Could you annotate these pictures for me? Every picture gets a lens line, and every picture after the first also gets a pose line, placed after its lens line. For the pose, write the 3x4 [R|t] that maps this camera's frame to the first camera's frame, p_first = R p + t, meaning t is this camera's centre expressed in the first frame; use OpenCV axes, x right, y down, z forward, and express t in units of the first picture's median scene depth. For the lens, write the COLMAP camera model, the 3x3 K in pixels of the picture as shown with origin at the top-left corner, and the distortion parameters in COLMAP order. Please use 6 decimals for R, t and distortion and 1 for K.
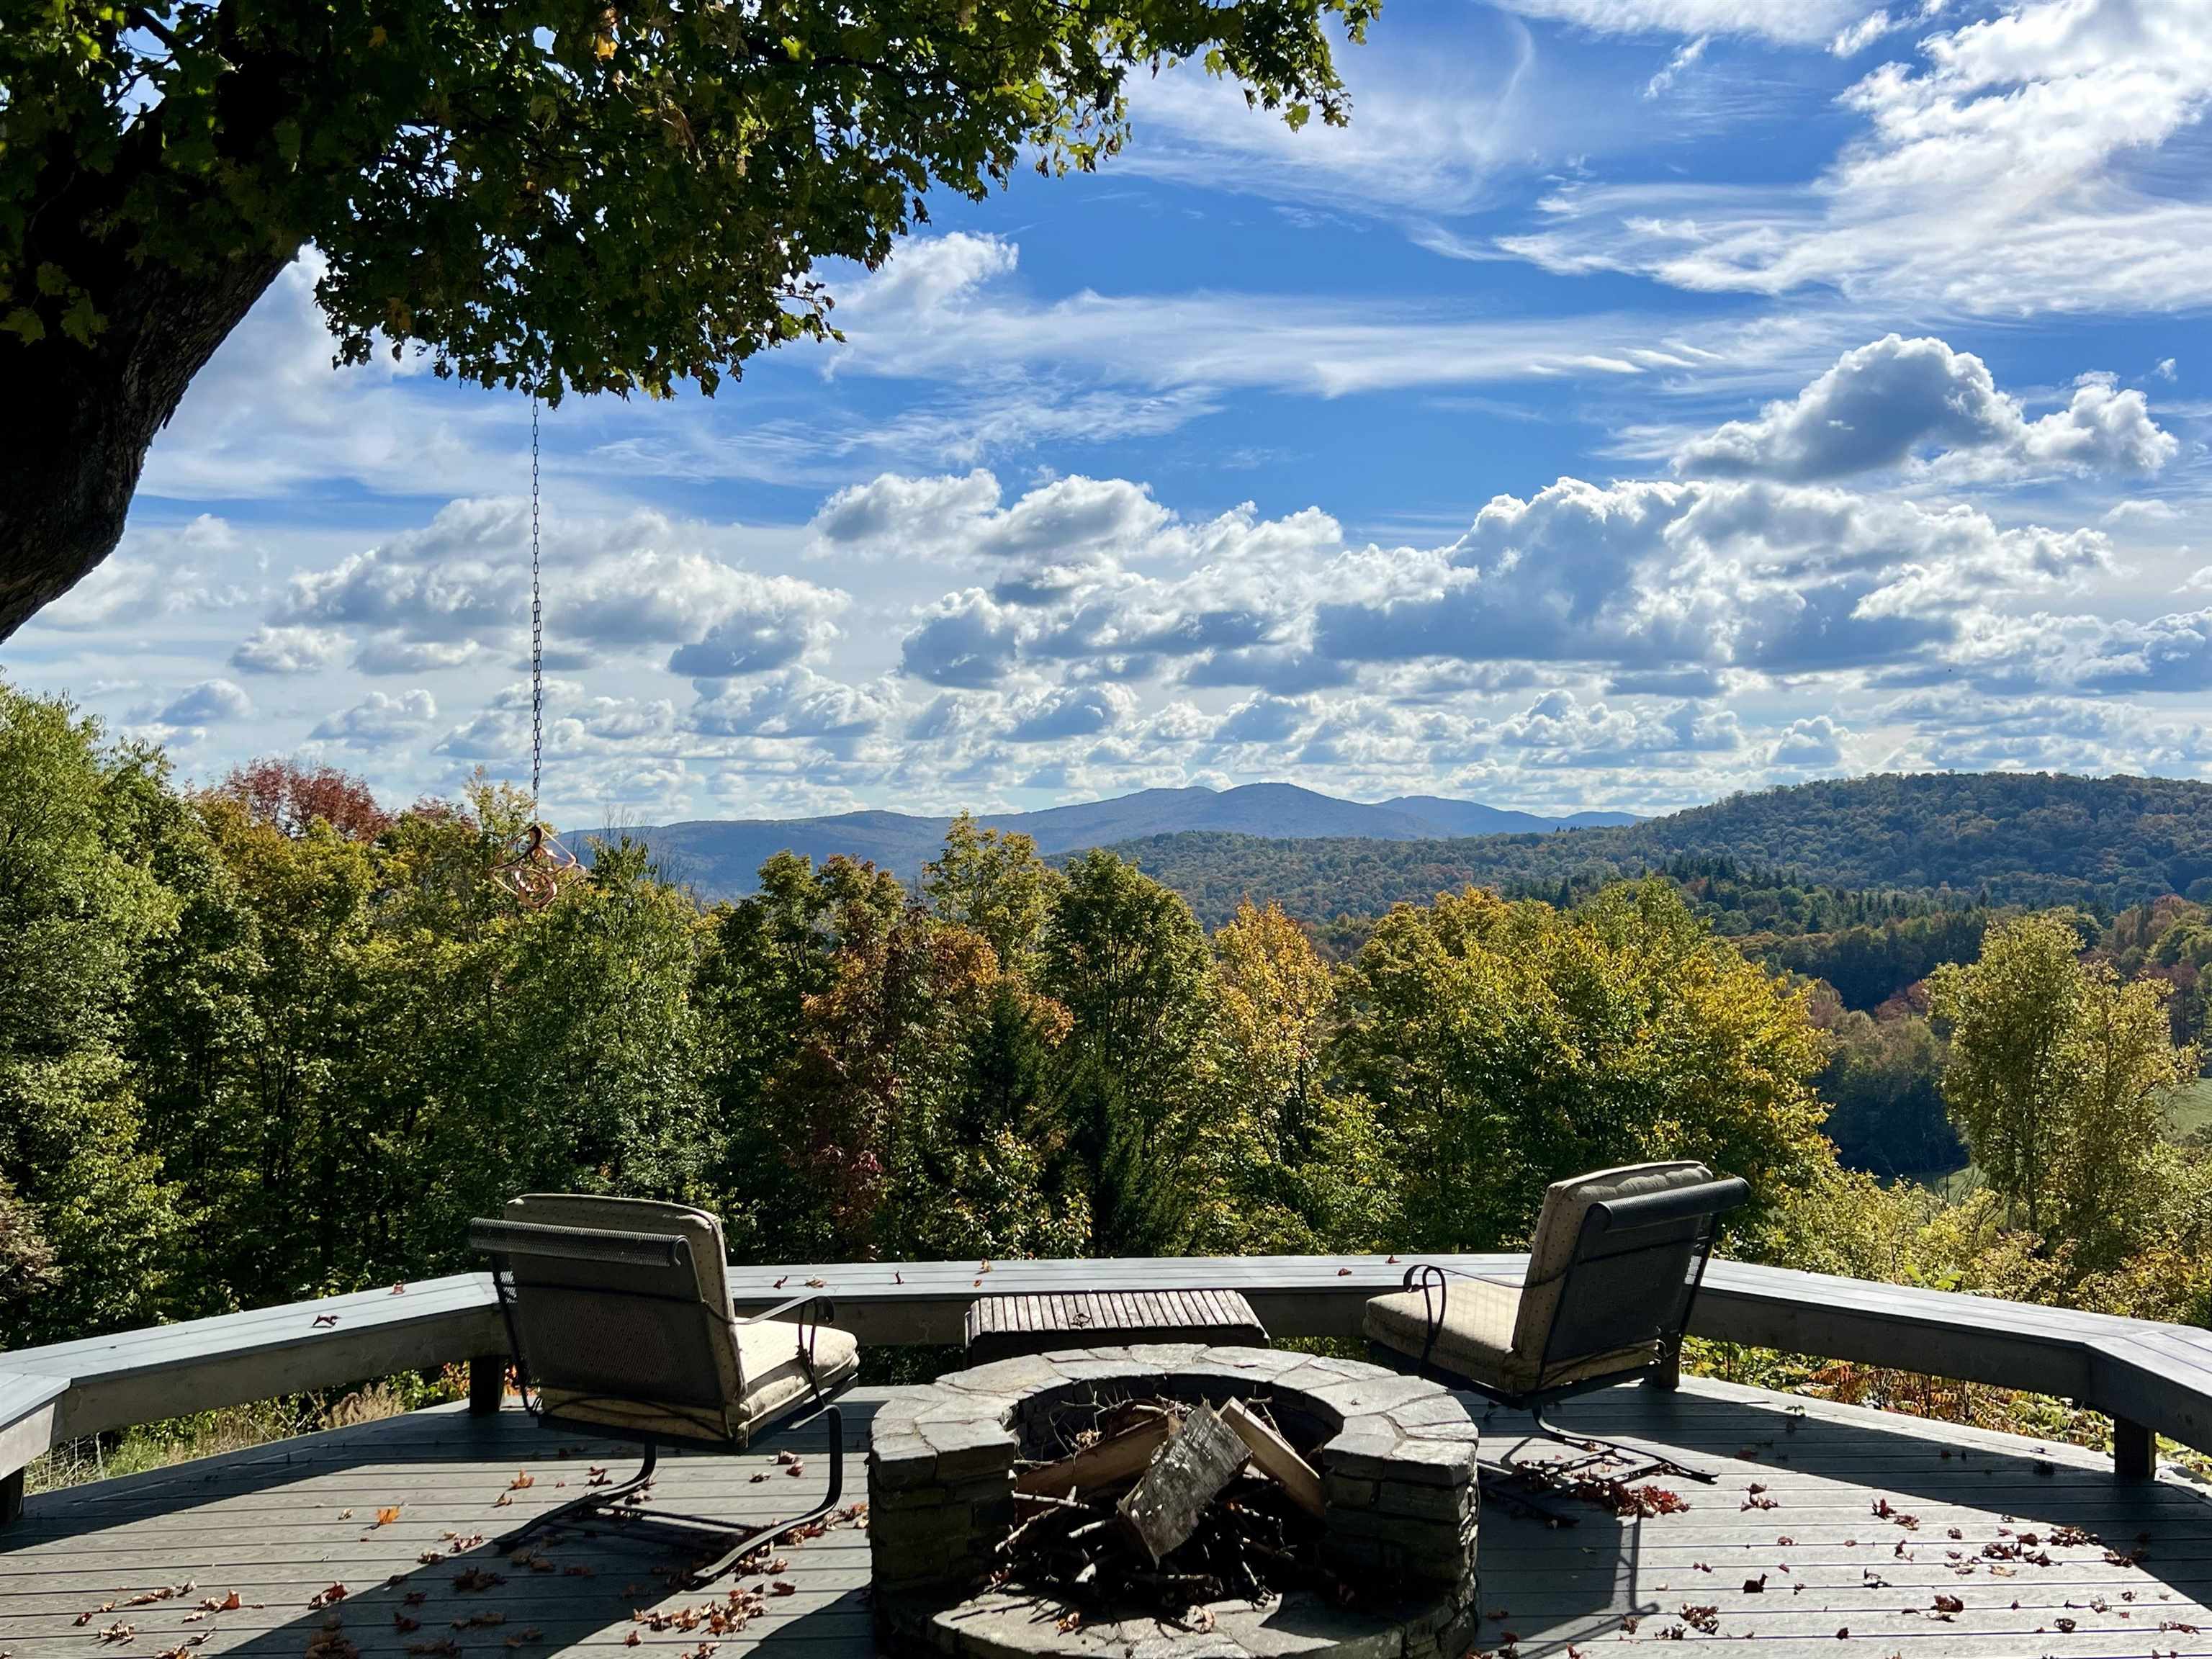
lens RADIAL K [[1989.4, 0, 1104.3], [0, 1989.4, 831.4], [0, 0, 1]] dist [-0.001498, -0.001256]
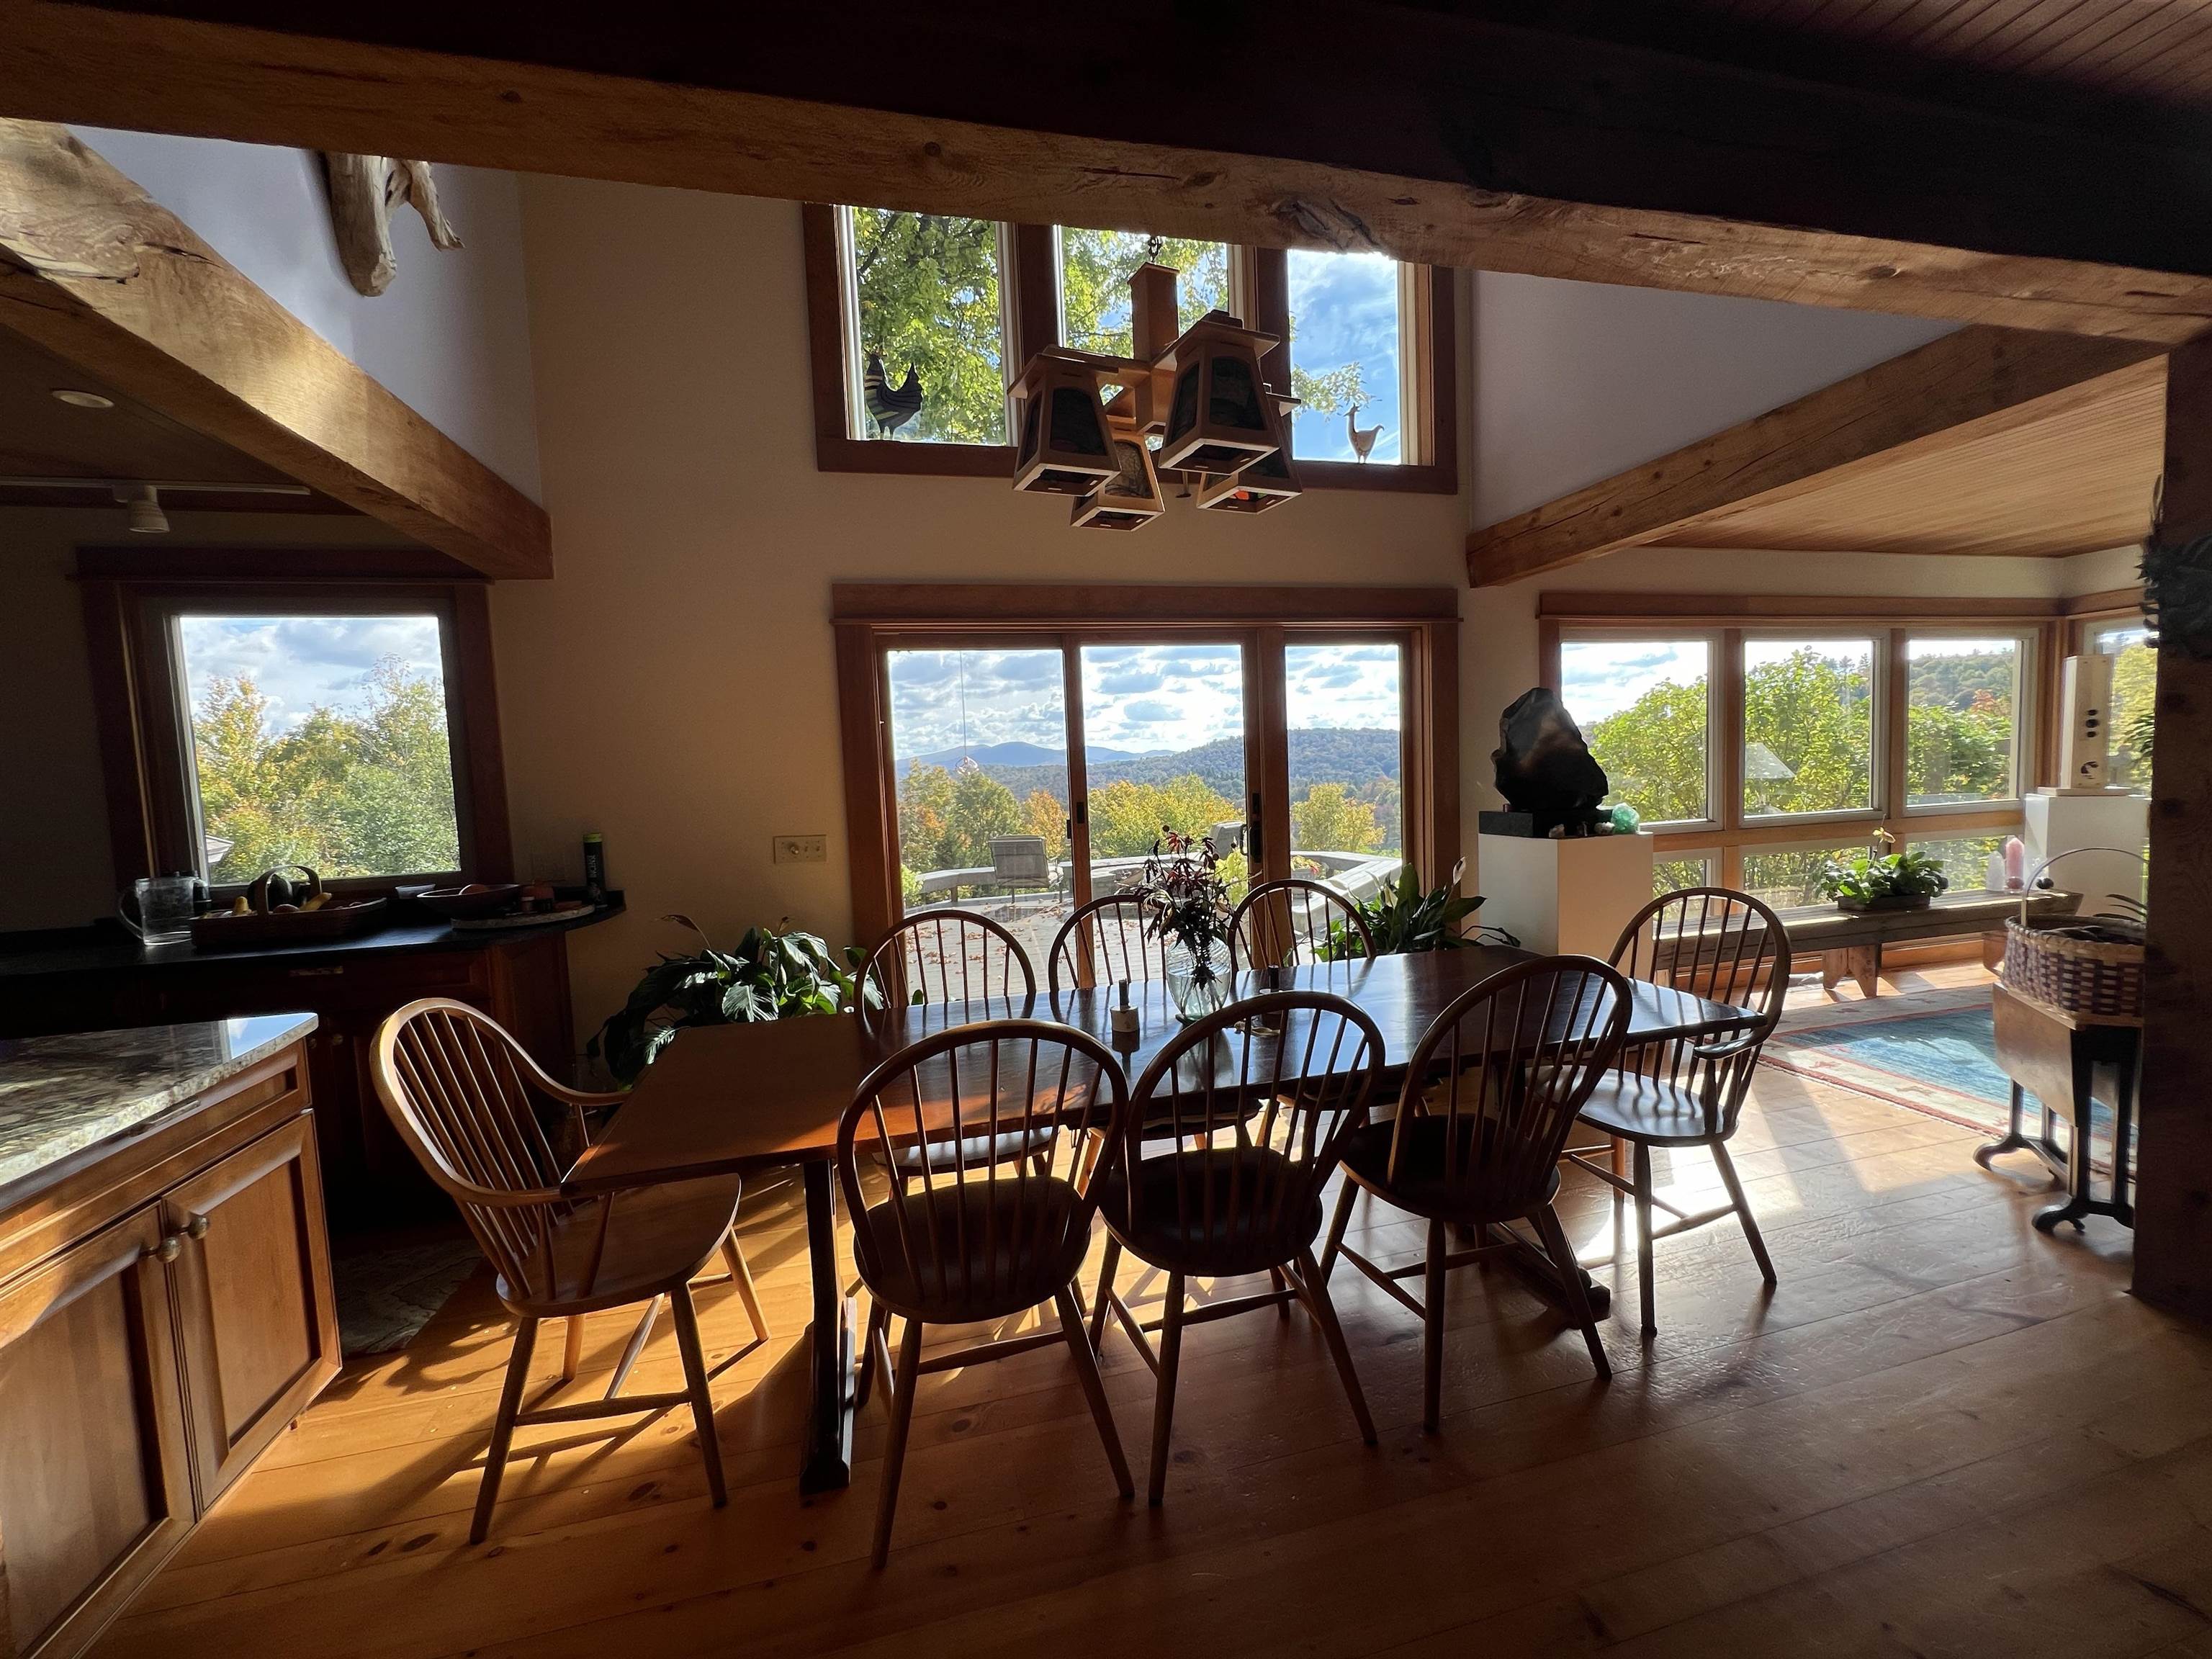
lens RADIAL K [[884.9, 0, 1104.9], [0, 884.9, 828.4], [0, 0, 1]] dist [-0.004042, -0.000618]
pose [[0.981811, -0.053162, 0.182269, -0.045946], [0.039911, 0.996338, 0.075614, 0.002912], [-0.185621, -0.066964, 0.980337, -0.105640]]
